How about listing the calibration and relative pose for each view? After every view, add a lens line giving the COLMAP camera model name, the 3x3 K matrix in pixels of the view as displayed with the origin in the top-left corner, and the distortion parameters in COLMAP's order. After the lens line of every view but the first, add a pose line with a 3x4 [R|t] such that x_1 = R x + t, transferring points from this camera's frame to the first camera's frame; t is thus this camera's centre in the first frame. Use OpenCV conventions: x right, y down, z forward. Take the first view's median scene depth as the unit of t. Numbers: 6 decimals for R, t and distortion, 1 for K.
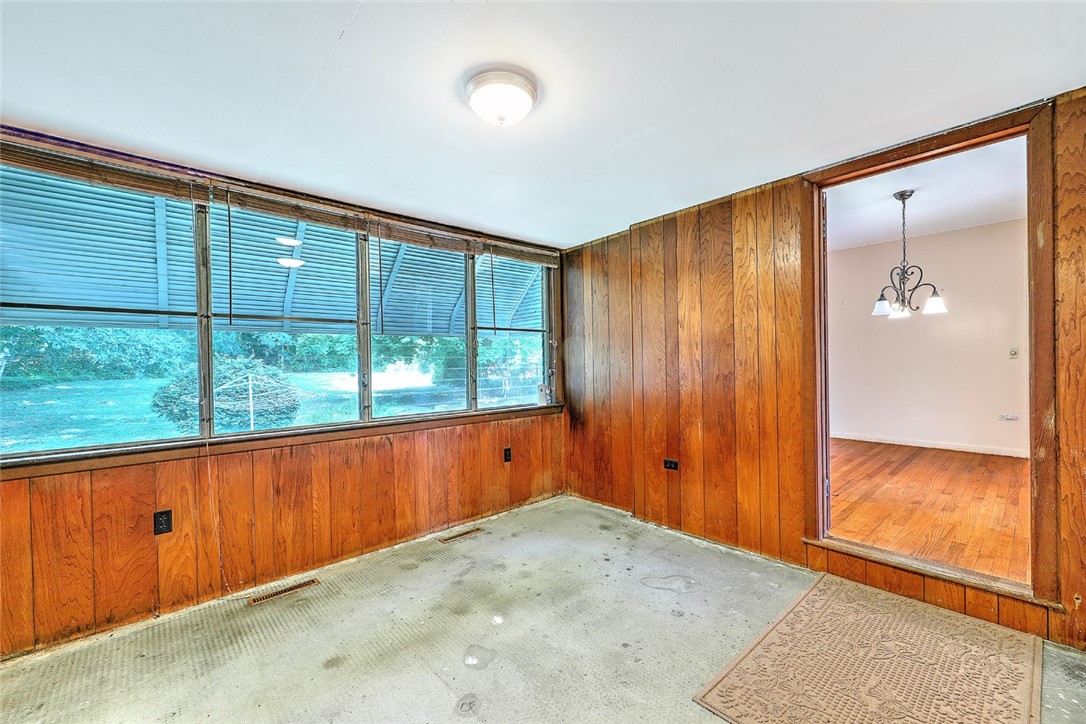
lens RADIAL K [[447.6, 0, 541.8], [0, 447.6, 360.5], [0, 0, 1]] dist [0.003375, 0.000722]
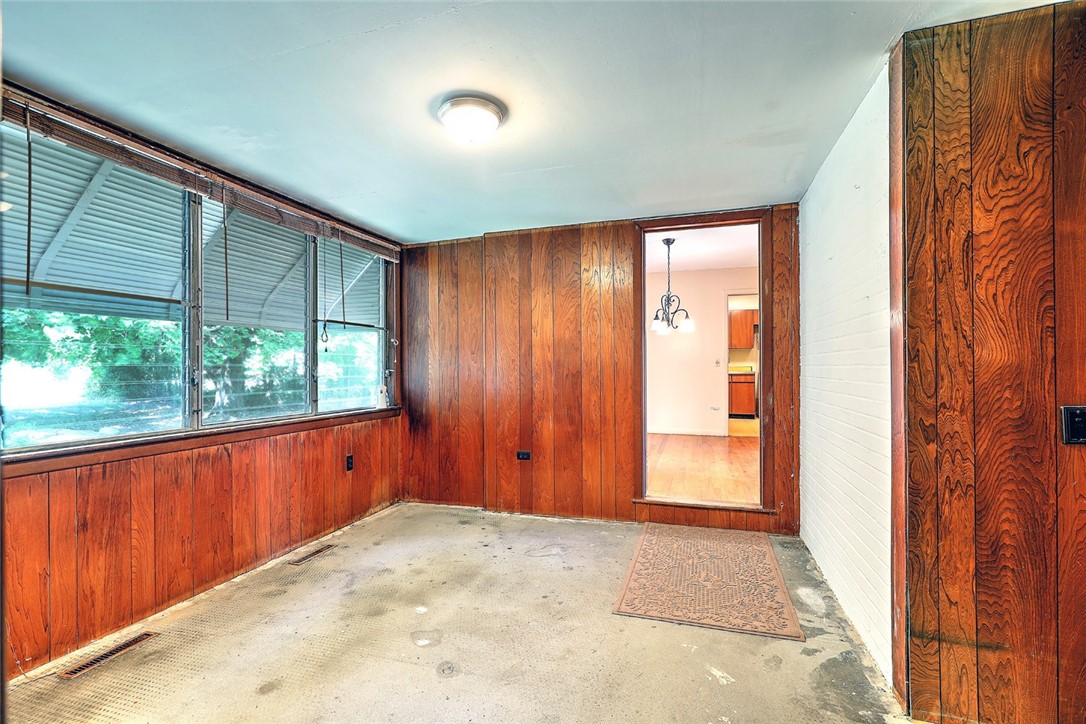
lens RADIAL K [[479.5, 0, 563.3], [0, 479.5, 357.7], [0, 0, 1]] dist [0.005175, -0.001543]
pose [[0.855561, 0.023257, 0.517179, -0.299508], [-0.012906, 0.999638, -0.023601, 0.022017], [-0.517541, 0.013518, 0.855552, -0.080262]]
